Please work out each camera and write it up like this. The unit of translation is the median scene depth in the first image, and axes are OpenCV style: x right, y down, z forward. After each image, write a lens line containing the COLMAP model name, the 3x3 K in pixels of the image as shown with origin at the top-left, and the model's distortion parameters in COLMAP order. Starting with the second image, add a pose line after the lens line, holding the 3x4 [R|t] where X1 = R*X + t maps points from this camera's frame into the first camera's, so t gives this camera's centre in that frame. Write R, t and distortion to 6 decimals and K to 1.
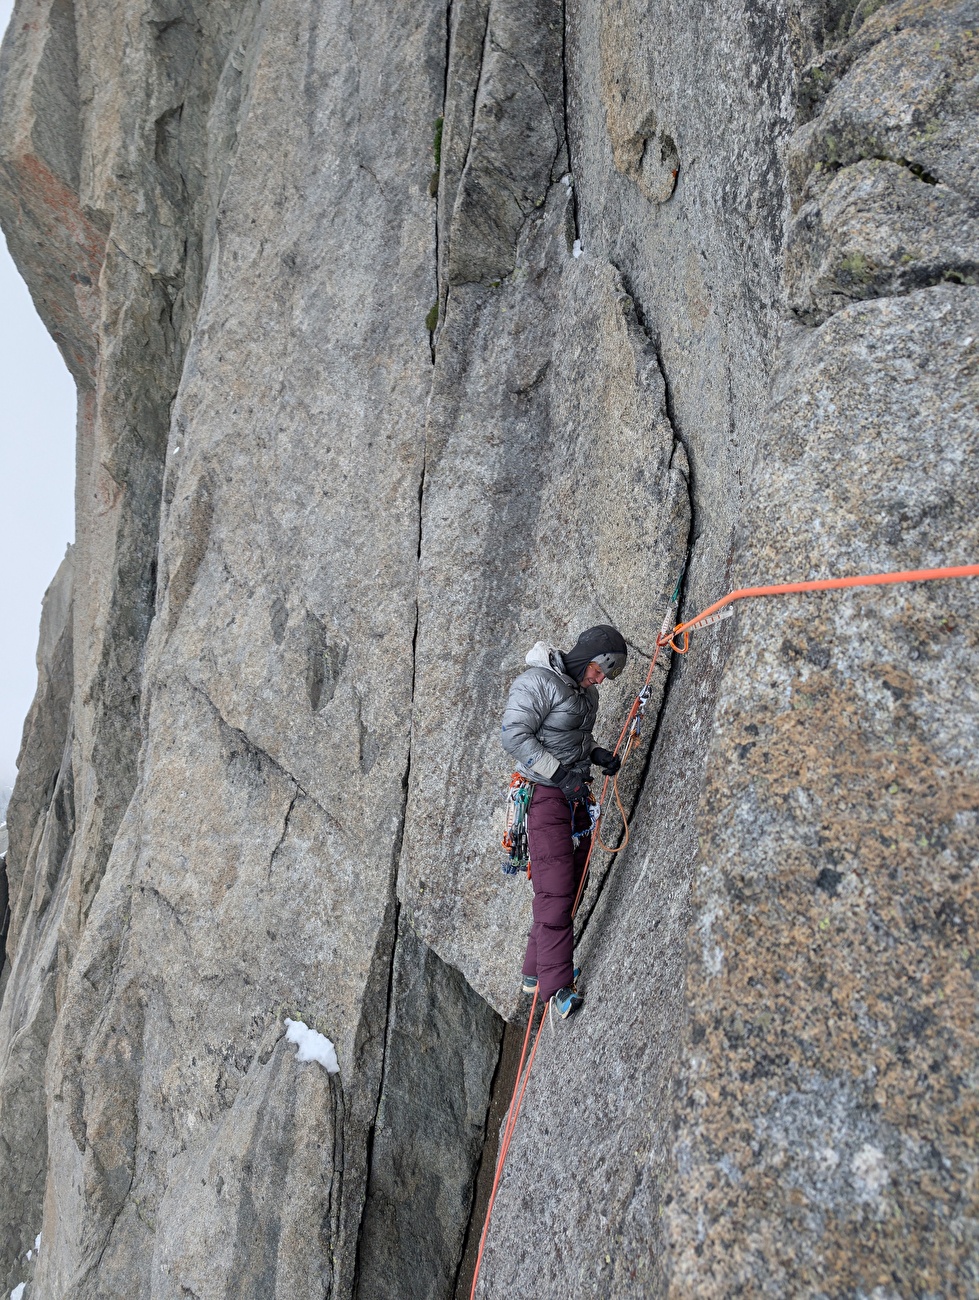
lens RADIAL K [[944.2, 0, 497.5], [0, 944.2, 637.4], [0, 0, 1]] dist [0.027268, -0.009981]
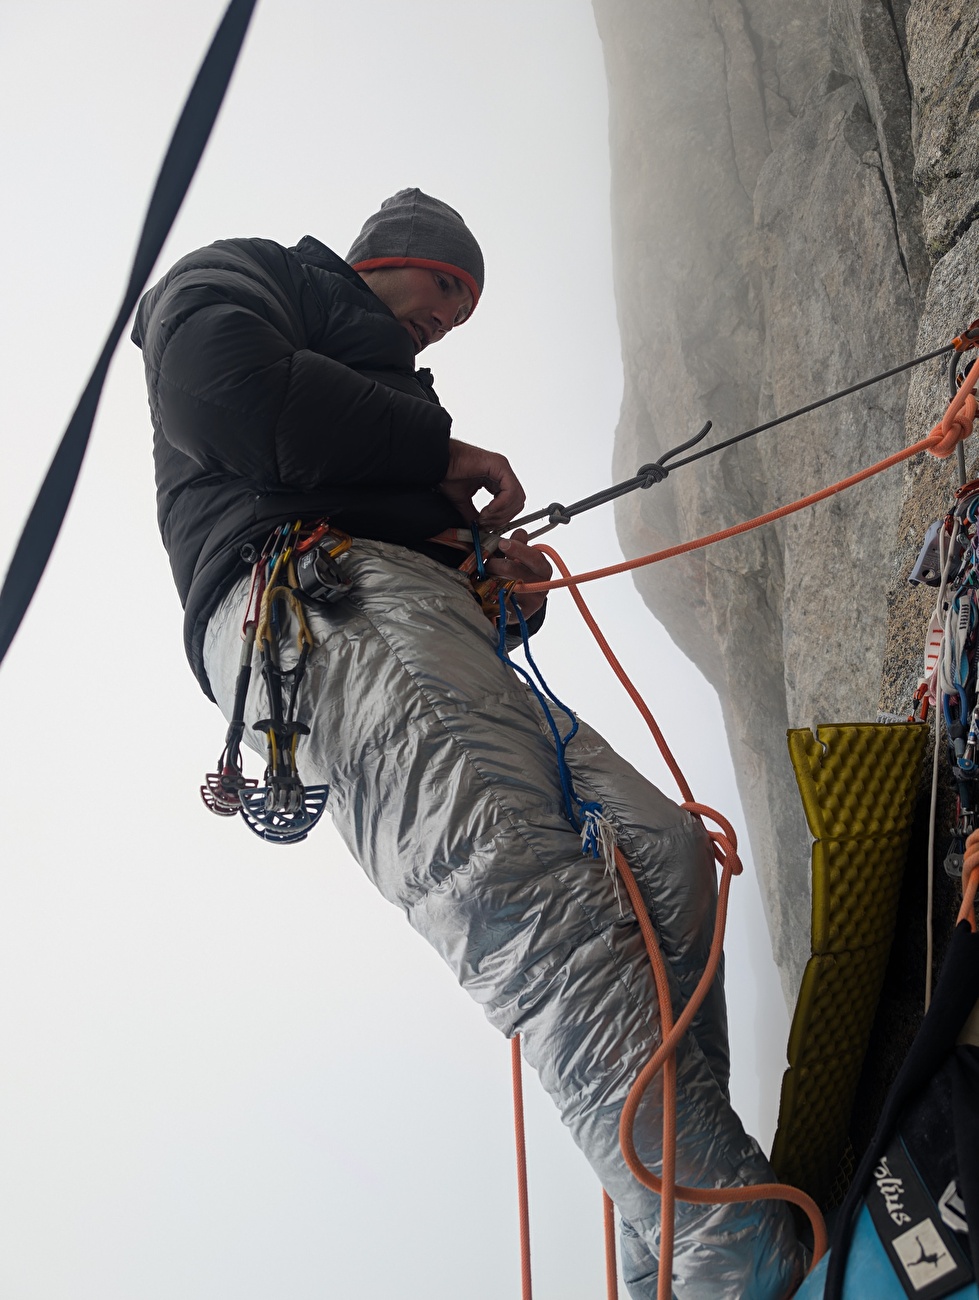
lens RADIAL K [[944.2, 0, 494.4], [0, 944.2, 654.3], [0, 0, 1]] dist [0.027268, -0.009981]
pose [[0.747538, -0.317836, -0.583238, 0.067593], [0.128802, 0.930778, -0.342143, 0.082637], [0.651611, 0.180643, 0.736730, -0.059463]]
